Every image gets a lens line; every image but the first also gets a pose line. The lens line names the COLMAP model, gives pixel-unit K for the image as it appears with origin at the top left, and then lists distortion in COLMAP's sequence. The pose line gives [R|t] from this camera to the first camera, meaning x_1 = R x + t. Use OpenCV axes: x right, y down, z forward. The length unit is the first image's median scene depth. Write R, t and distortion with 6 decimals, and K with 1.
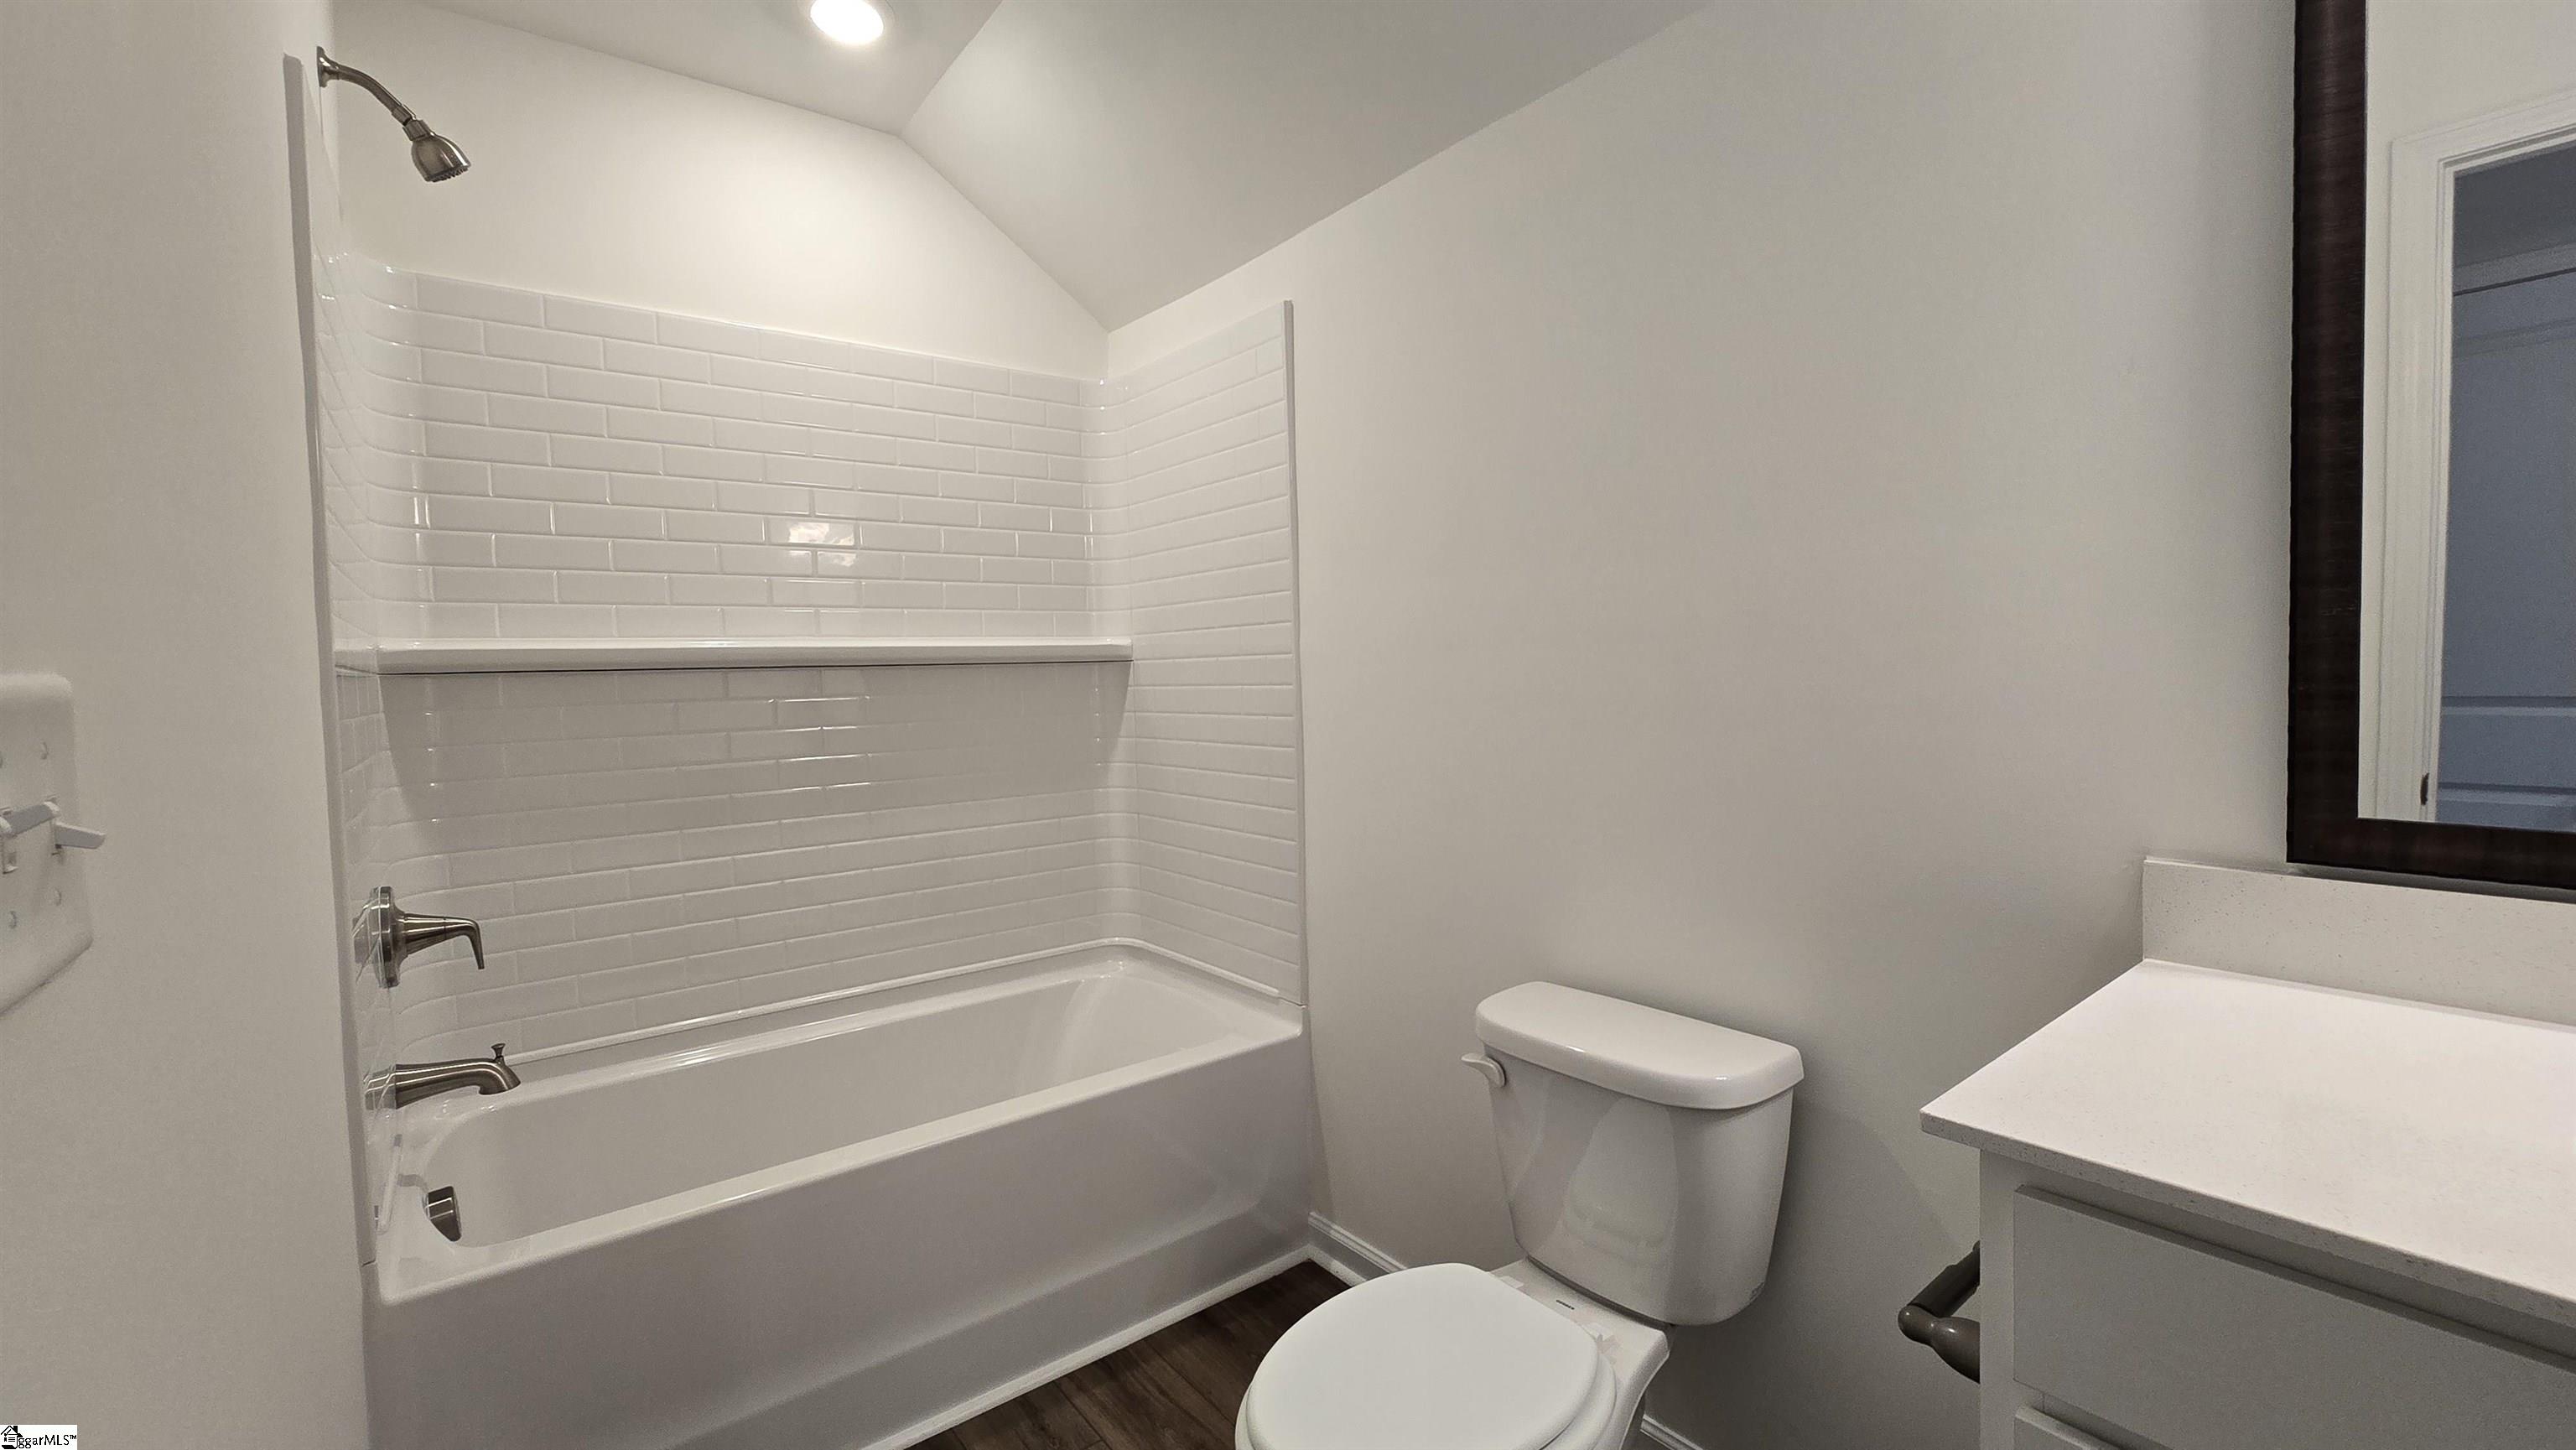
lens RADIAL K [[1049.4, 0, 1281.5], [0, 1049.4, 713.2], [0, 0, 1]] dist [-0.002972, 0.000025]
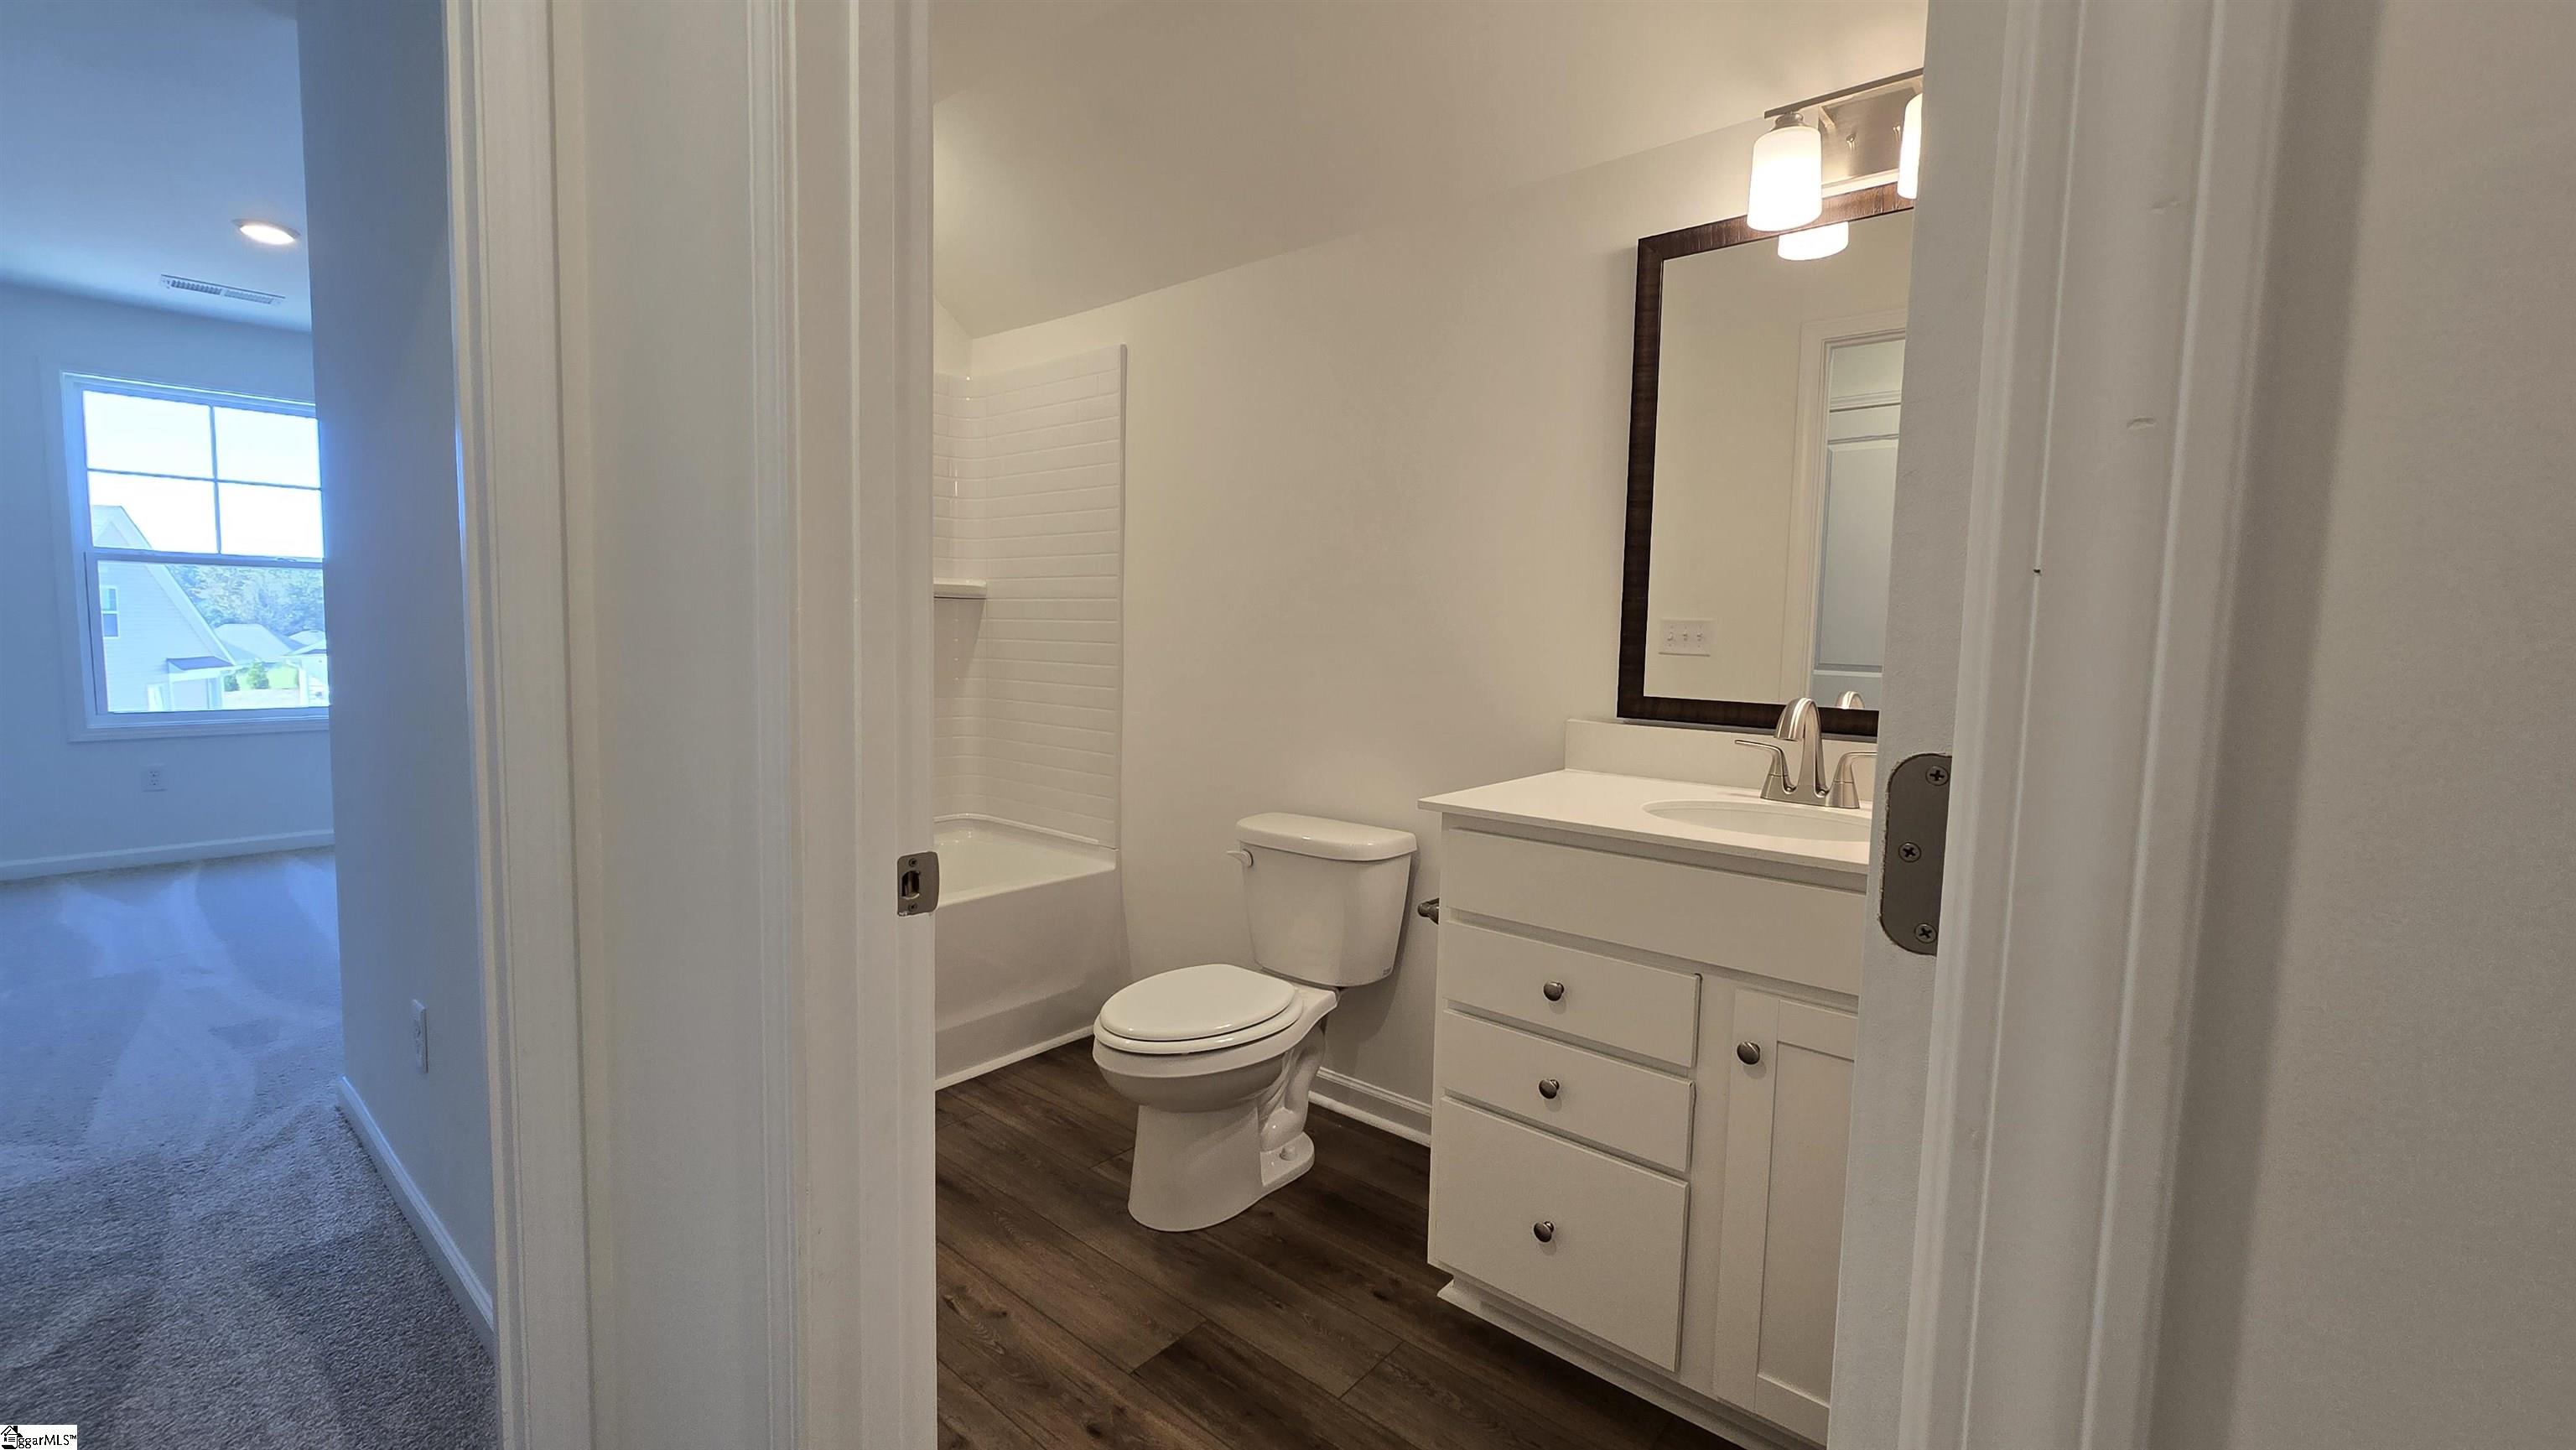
lens RADIAL K [[1049.4, 0, 1281.5], [0, 1049.4, 713.2], [0, 0, 1]] dist [-0.002972, 0.000025]
pose [[0.977188, 0.031136, 0.210082, -0.078814], [-0.038873, 0.998706, 0.032798, 0.050090], [-0.208789, -0.040216, 0.977133, -0.505908]]
